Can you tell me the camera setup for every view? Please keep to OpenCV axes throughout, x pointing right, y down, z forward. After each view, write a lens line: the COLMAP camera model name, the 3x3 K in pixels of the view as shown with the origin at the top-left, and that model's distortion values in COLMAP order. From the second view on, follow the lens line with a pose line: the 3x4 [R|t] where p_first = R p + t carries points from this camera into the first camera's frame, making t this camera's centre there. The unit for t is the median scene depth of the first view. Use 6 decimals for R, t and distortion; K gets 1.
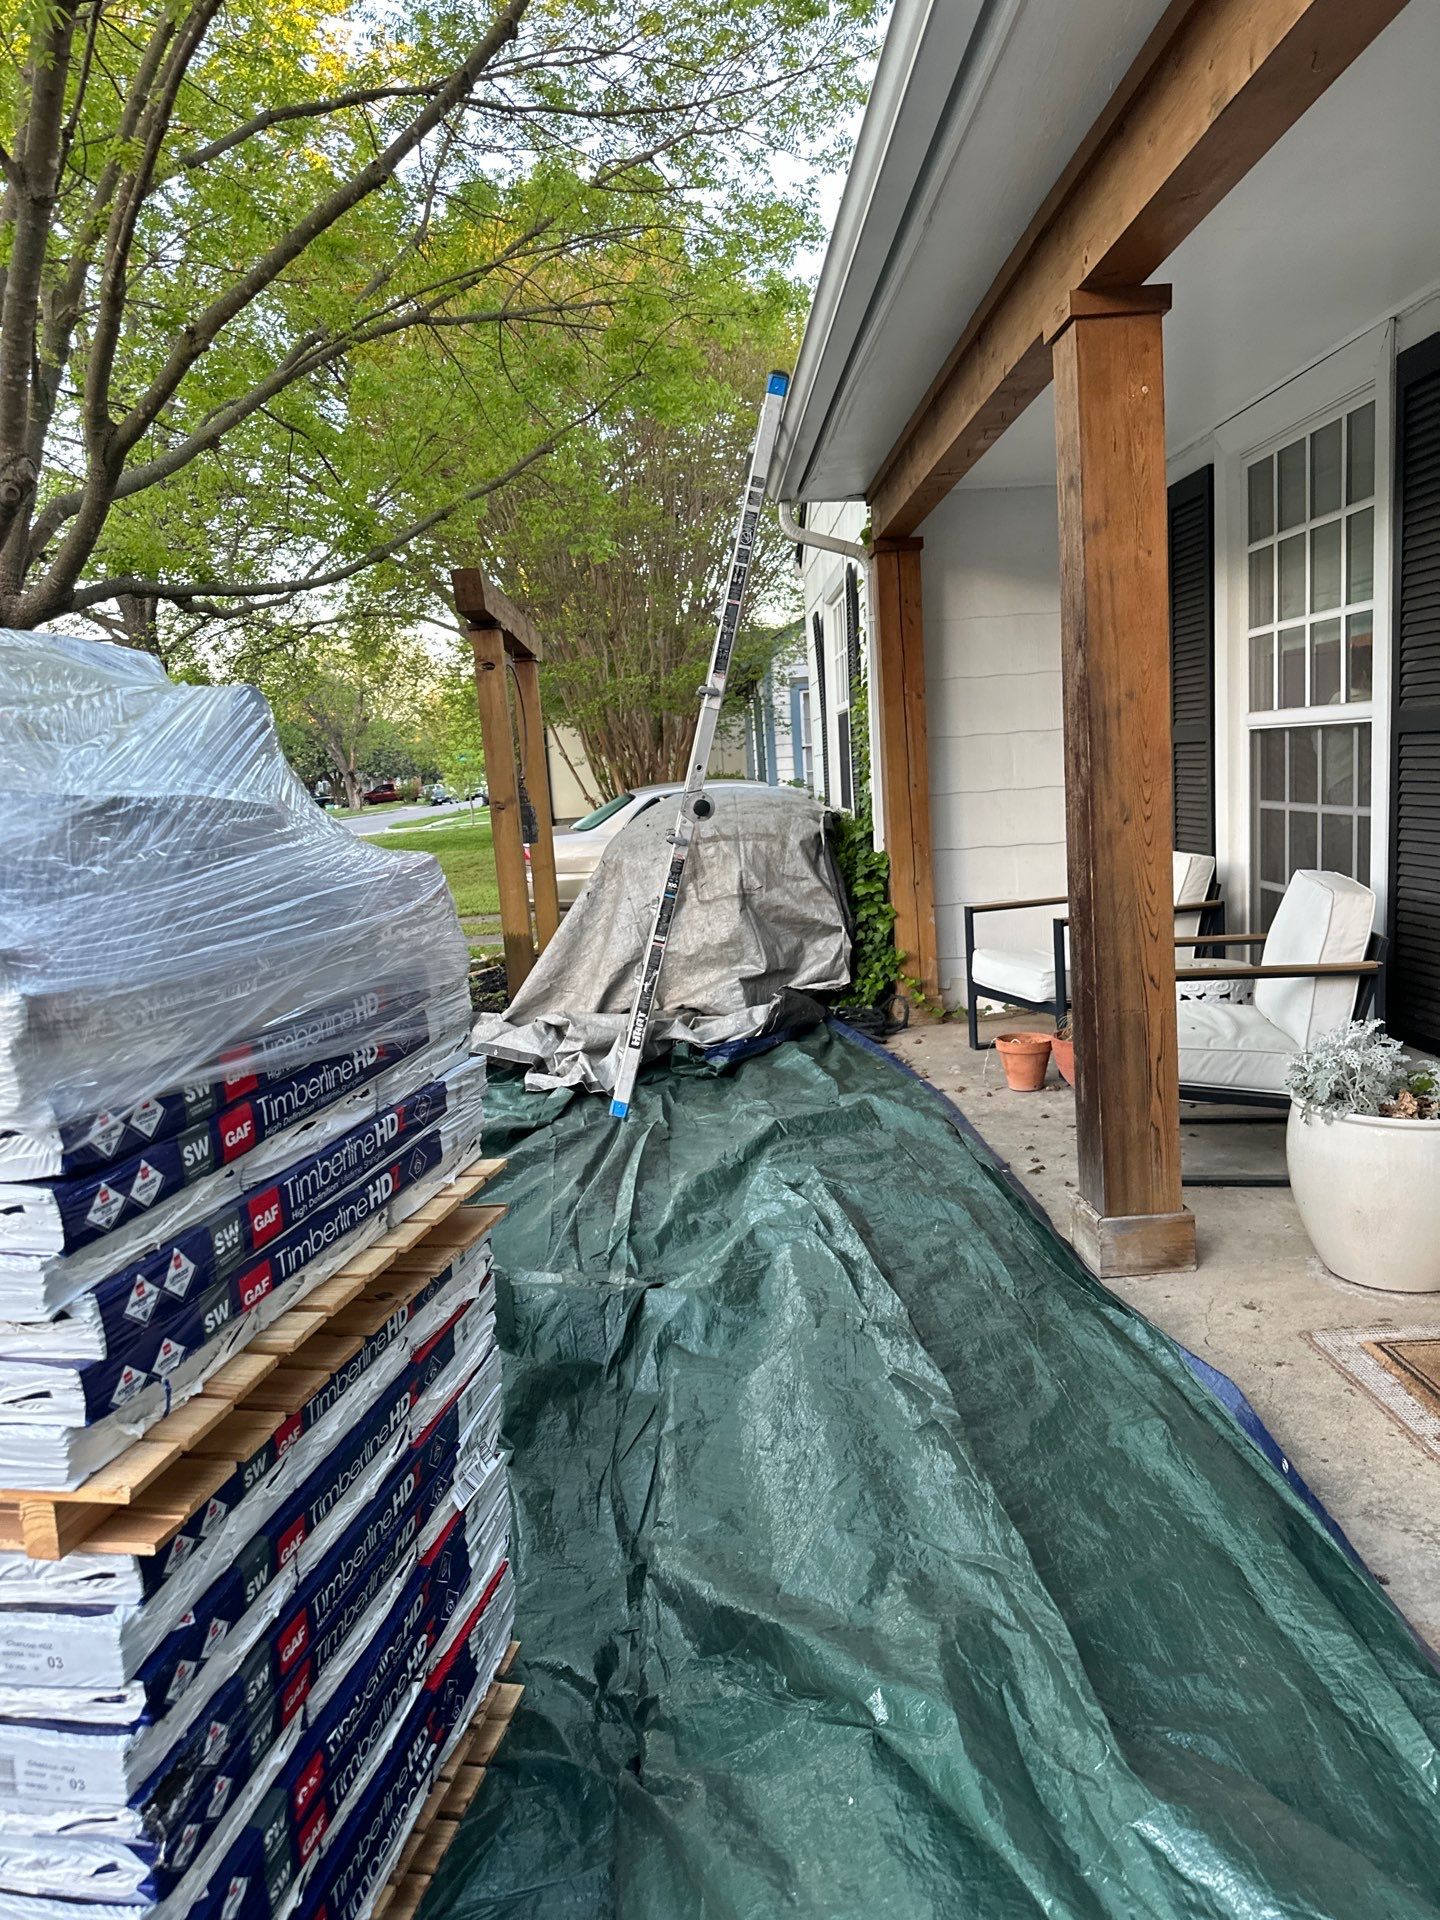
lens RADIAL K [[1449.8, 0, 720.0], [0, 1449.8, 960.0], [0, 0, 1]] dist [-0.005082, -0.006303]
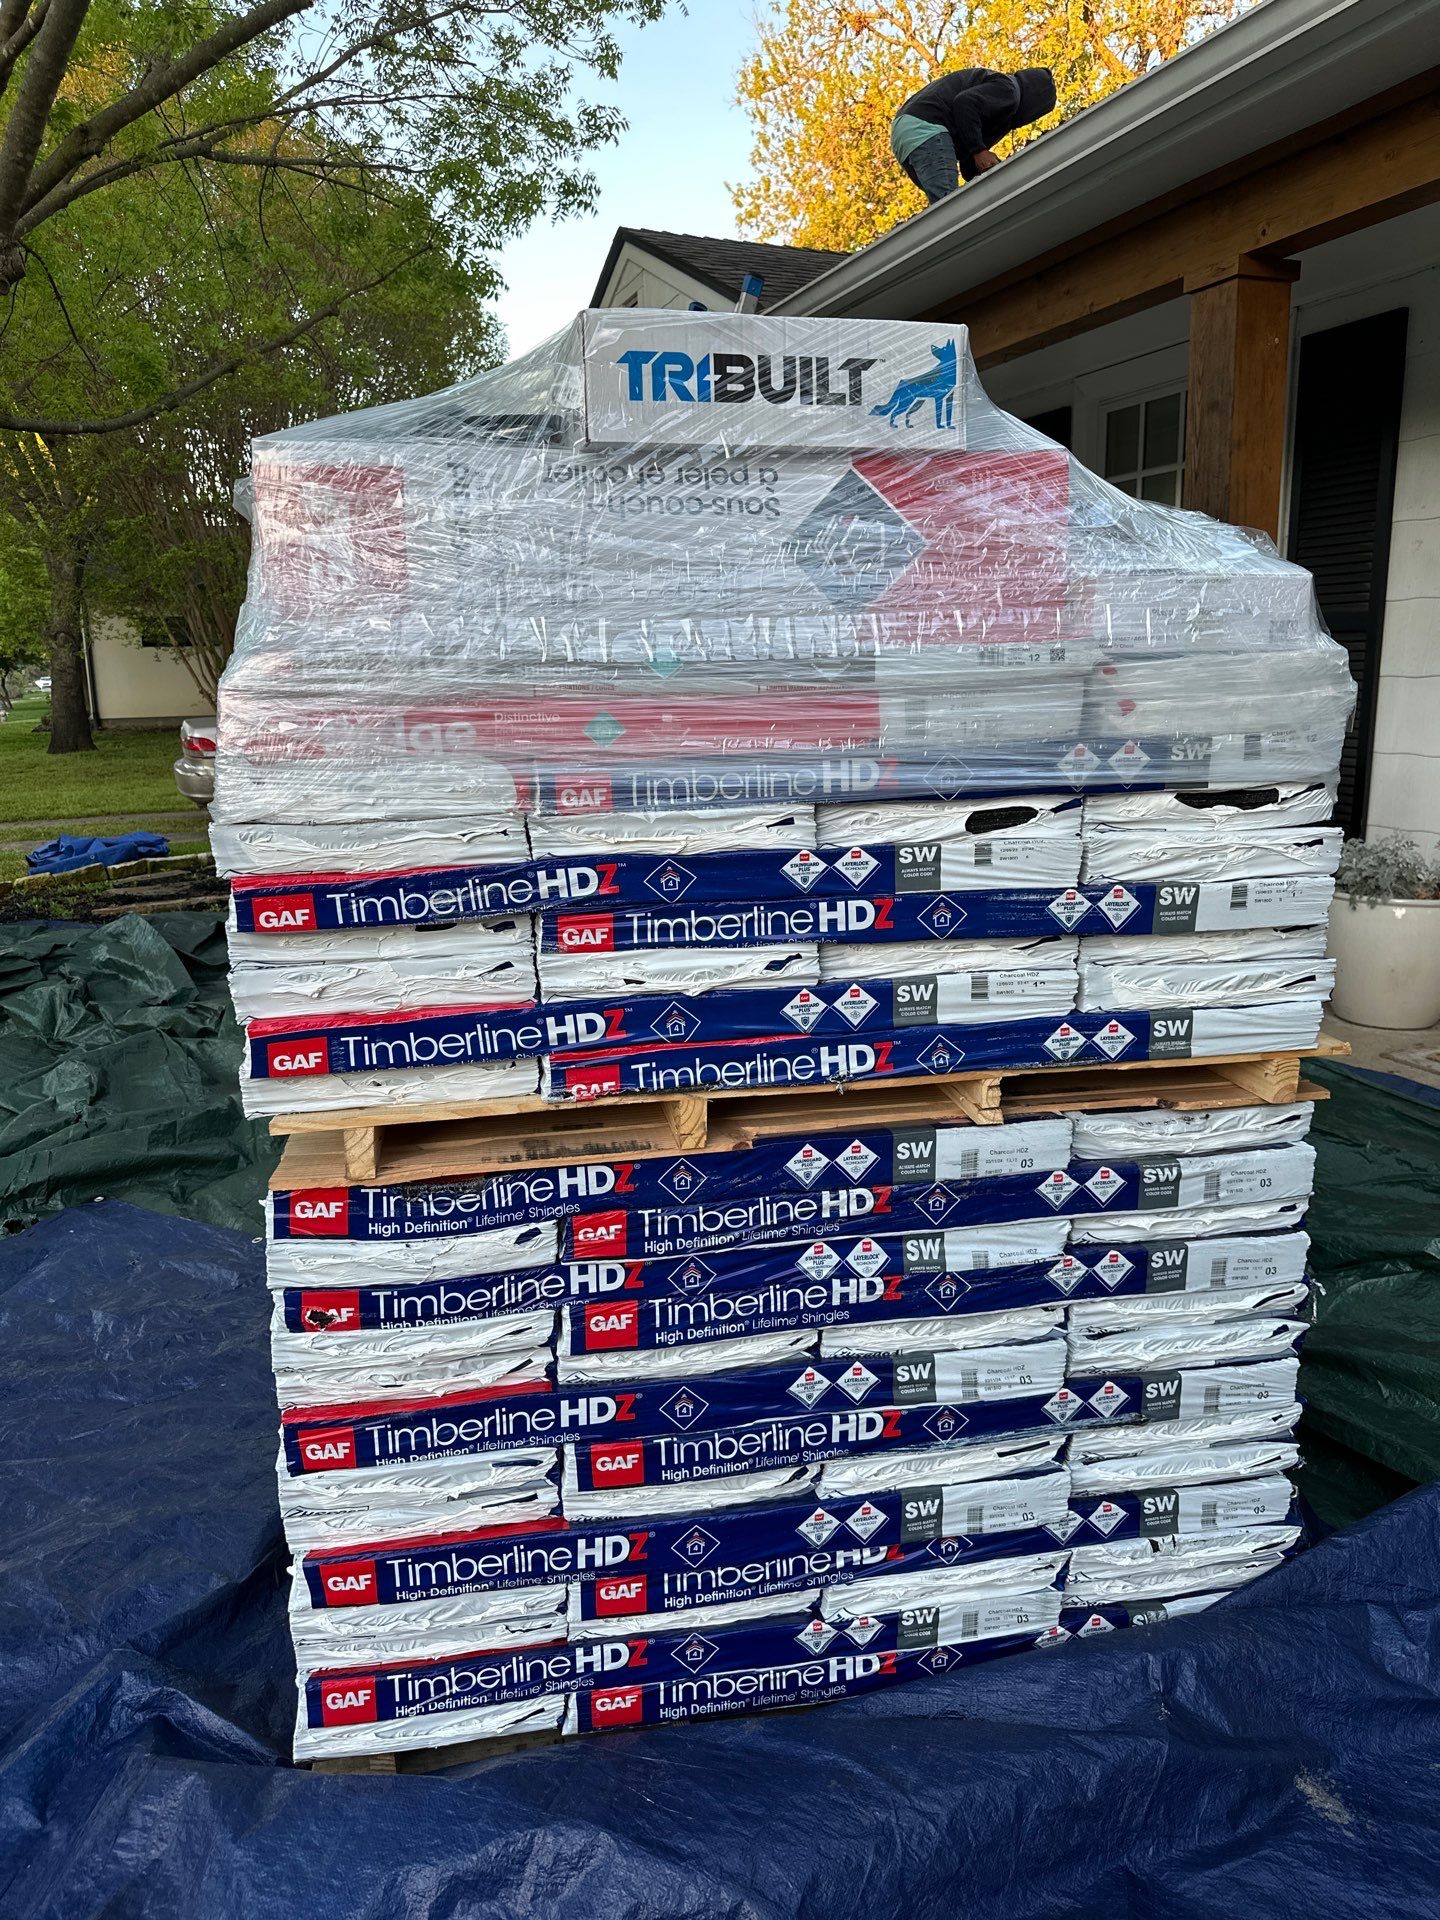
lens RADIAL K [[1449.8, 0, 720.0], [0, 1449.8, 960.0], [0, 0, 1]] dist [-0.005082, -0.006303]
pose [[0.928550, -0.023974, 0.370432, -0.771708], [0.005752, 0.998722, 0.050219, 0.106190], [-0.371162, -0.044500, 0.927501, -0.044746]]
